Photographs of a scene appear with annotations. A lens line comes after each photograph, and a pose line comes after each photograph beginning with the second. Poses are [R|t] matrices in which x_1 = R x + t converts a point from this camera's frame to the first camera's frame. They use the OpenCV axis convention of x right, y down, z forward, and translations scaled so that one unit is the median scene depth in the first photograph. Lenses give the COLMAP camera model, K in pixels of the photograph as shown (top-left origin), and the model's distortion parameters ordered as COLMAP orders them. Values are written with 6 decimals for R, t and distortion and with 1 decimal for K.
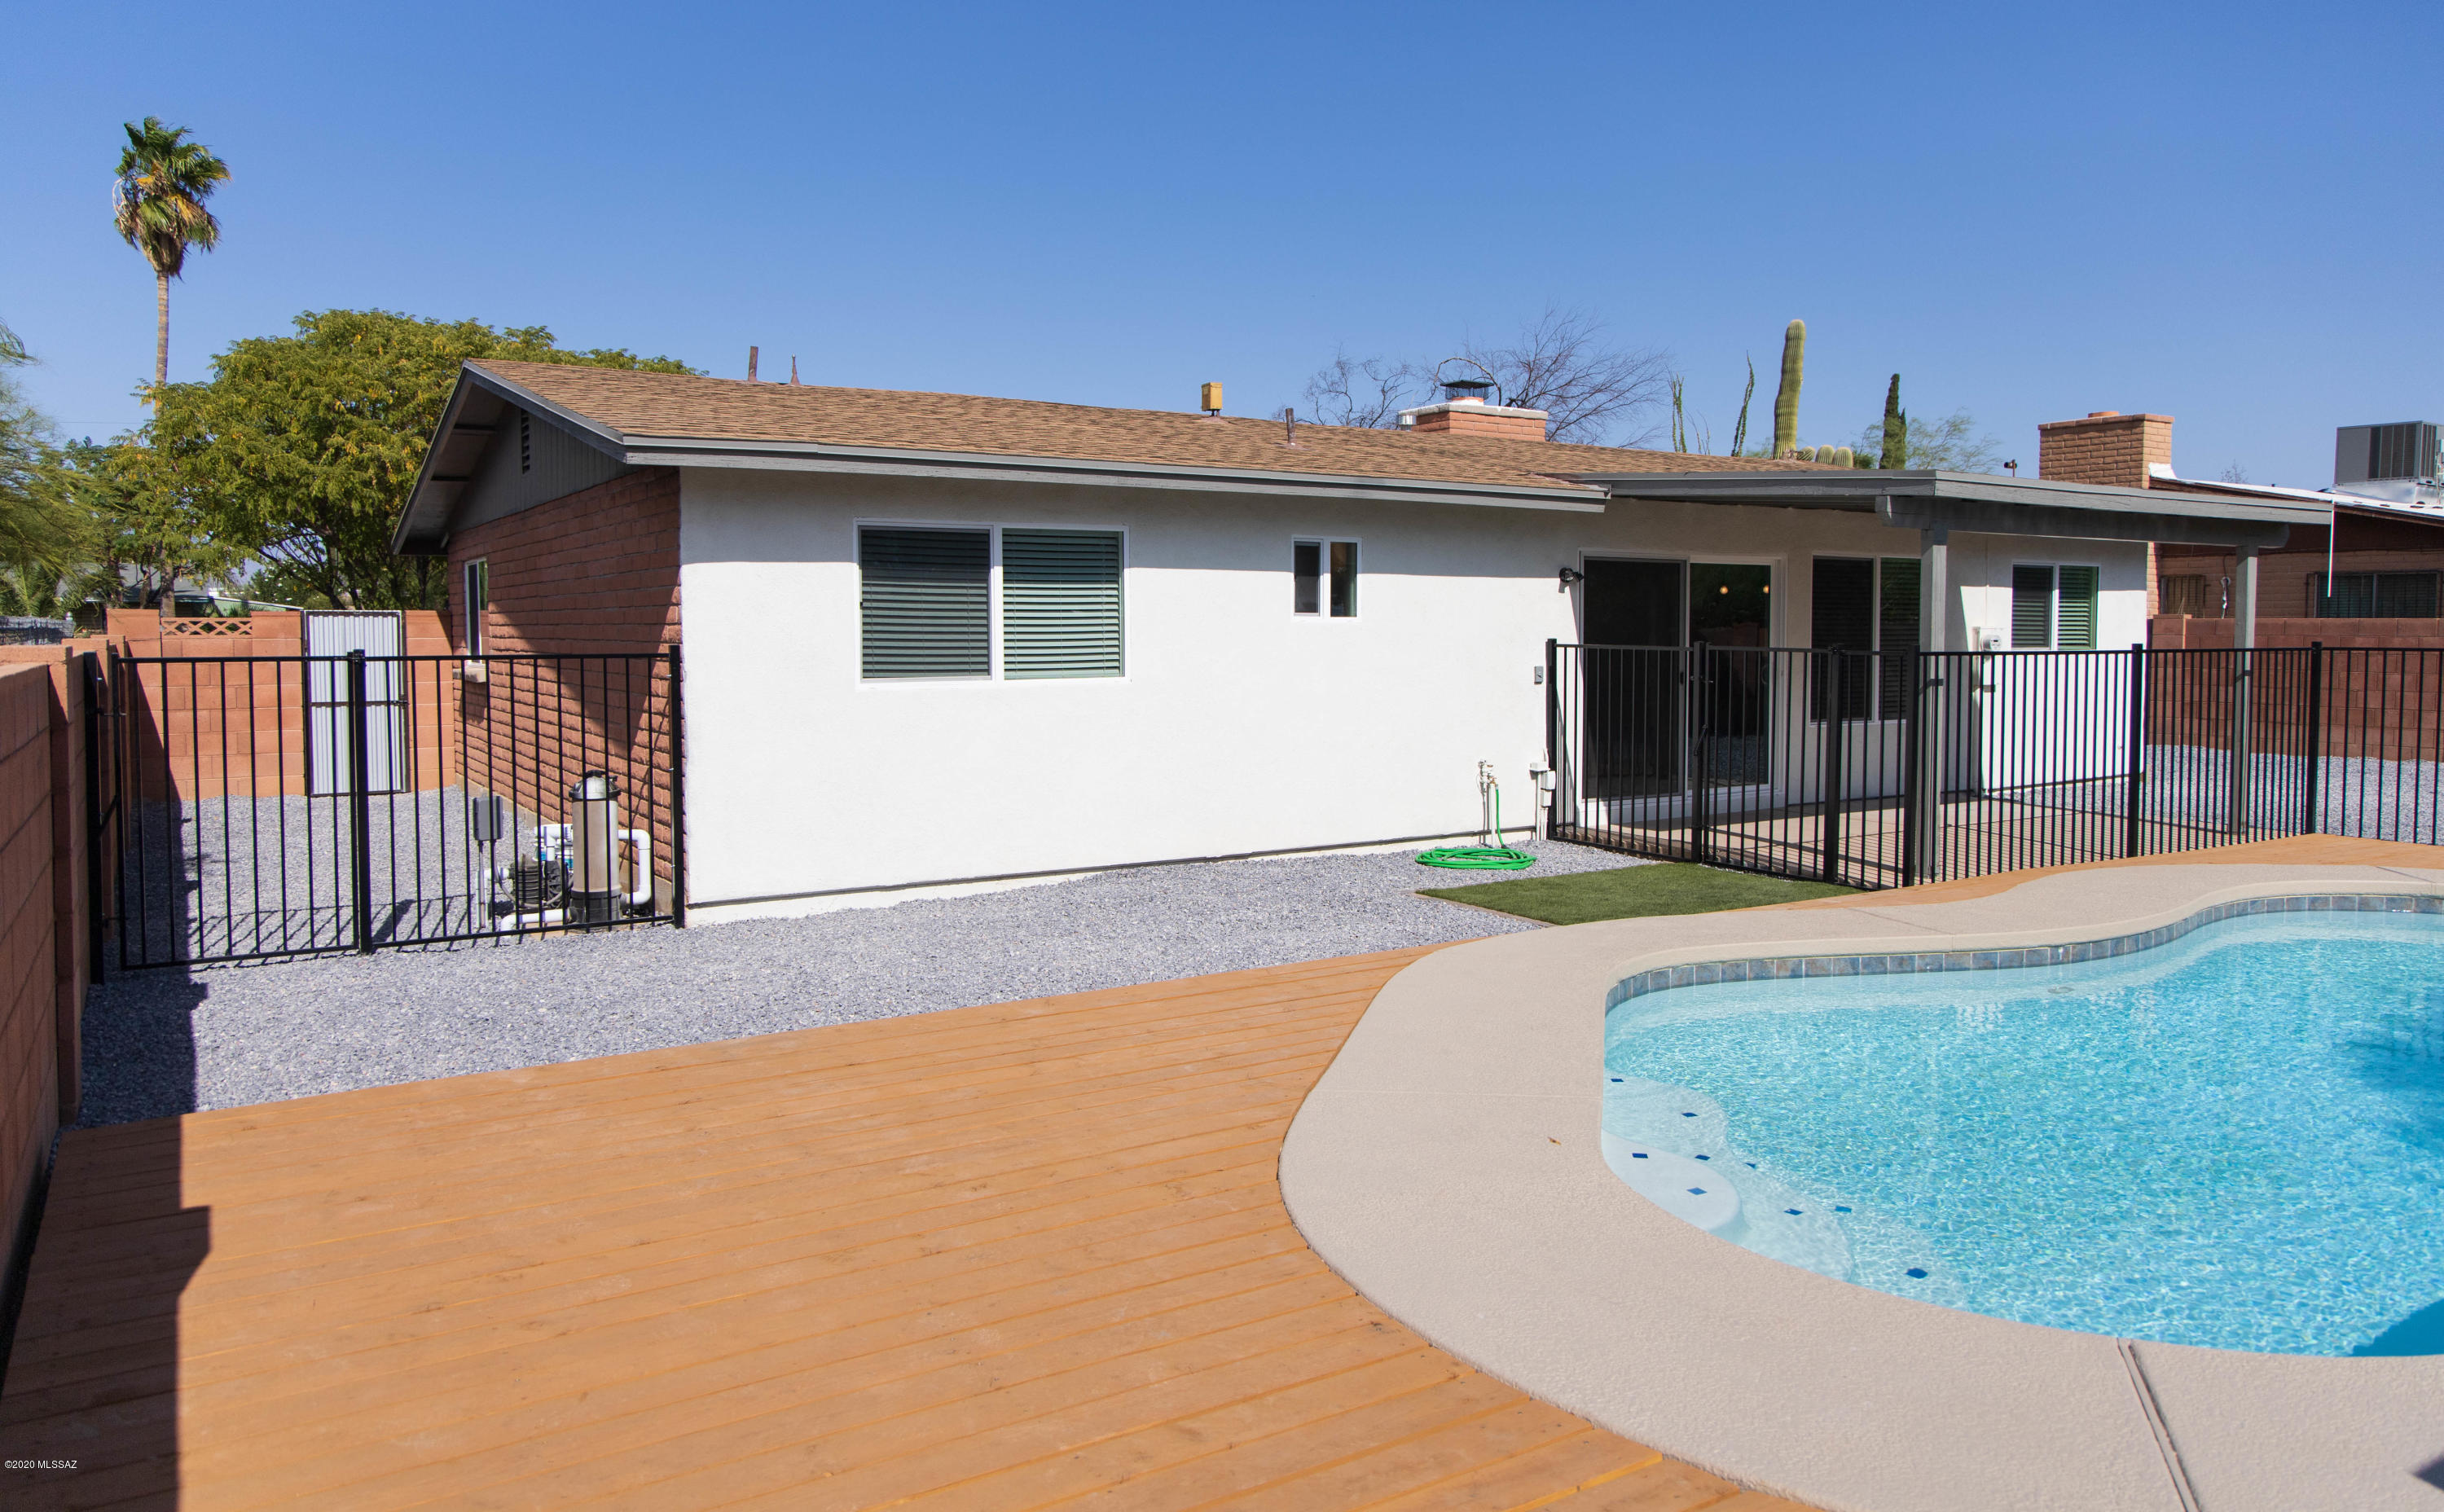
lens RADIAL K [[1687.9, 0, 1223.3], [0, 1687.9, 741.1], [0, 0, 1]] dist [0.020371, 0.001194]
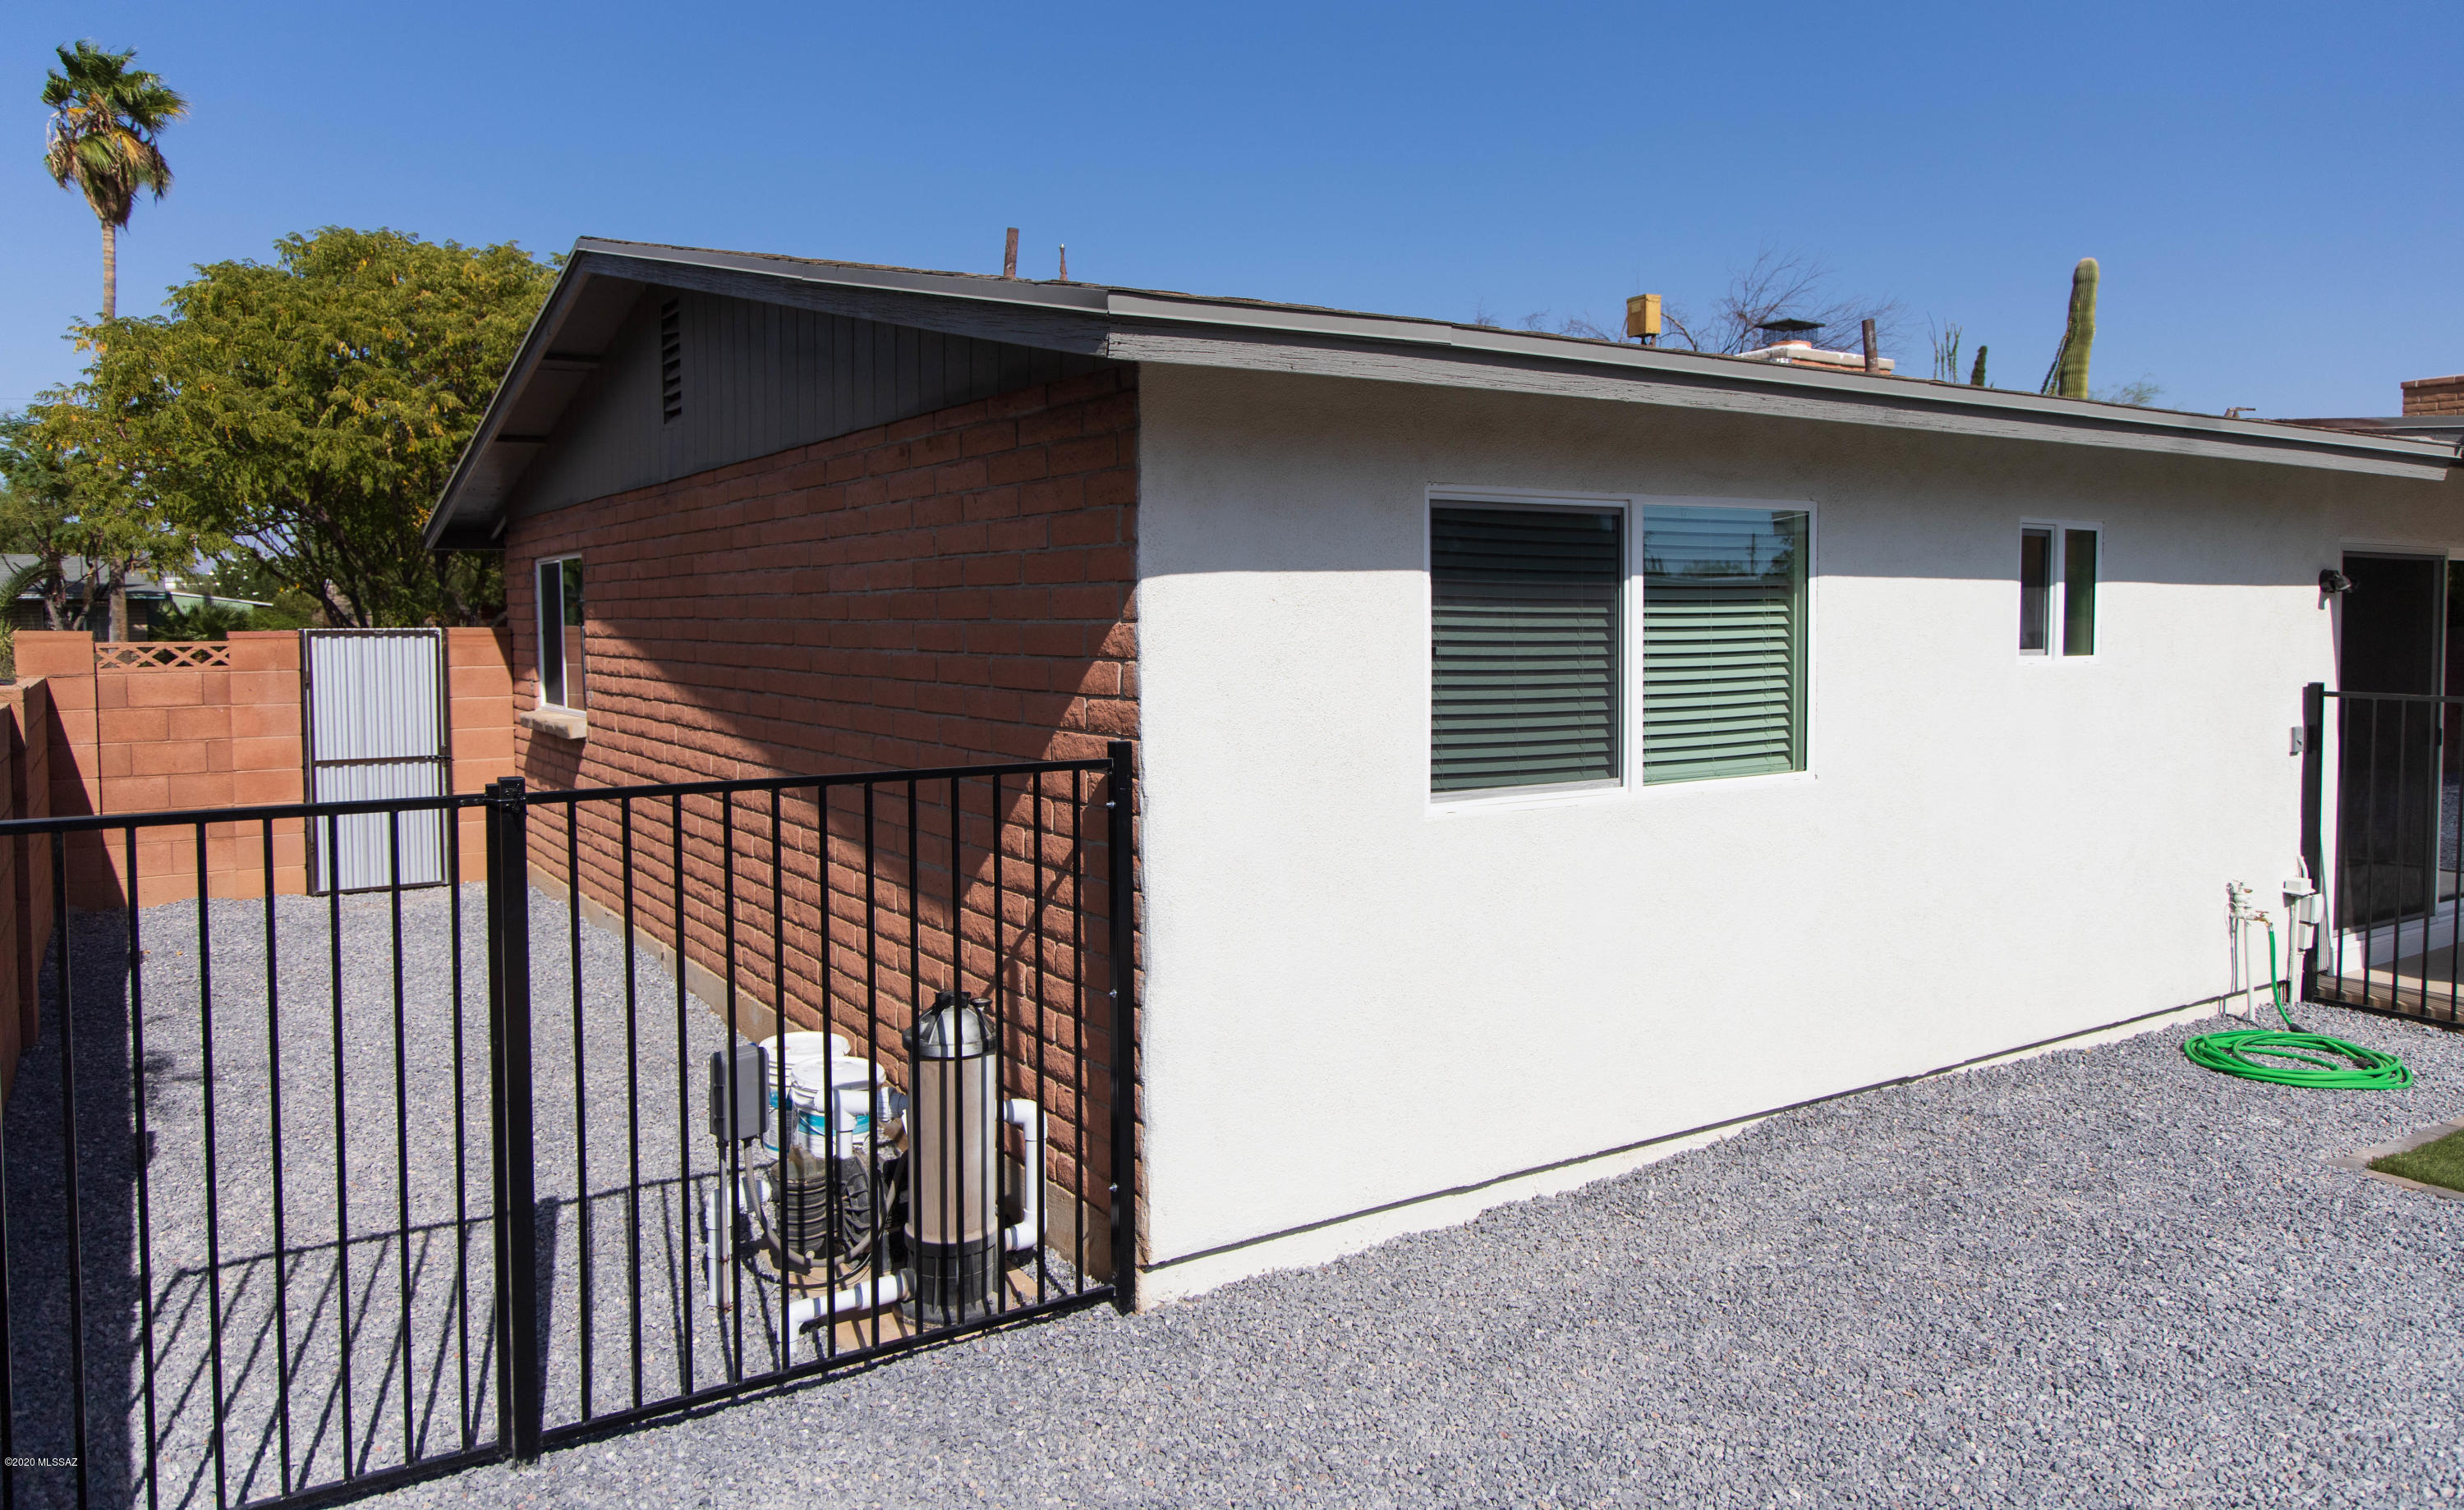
lens RADIAL K [[1774.2, 0, 1239.1], [0, 1774.2, 744.4], [0, 0, 1]] dist [0.005032, 0.046062]
pose [[0.999994, -0.001808, 0.002815, -0.173102], [0.001797, 0.999991, 0.003806, -0.034289], [-0.002822, -0.003801, 0.999989, 0.286750]]
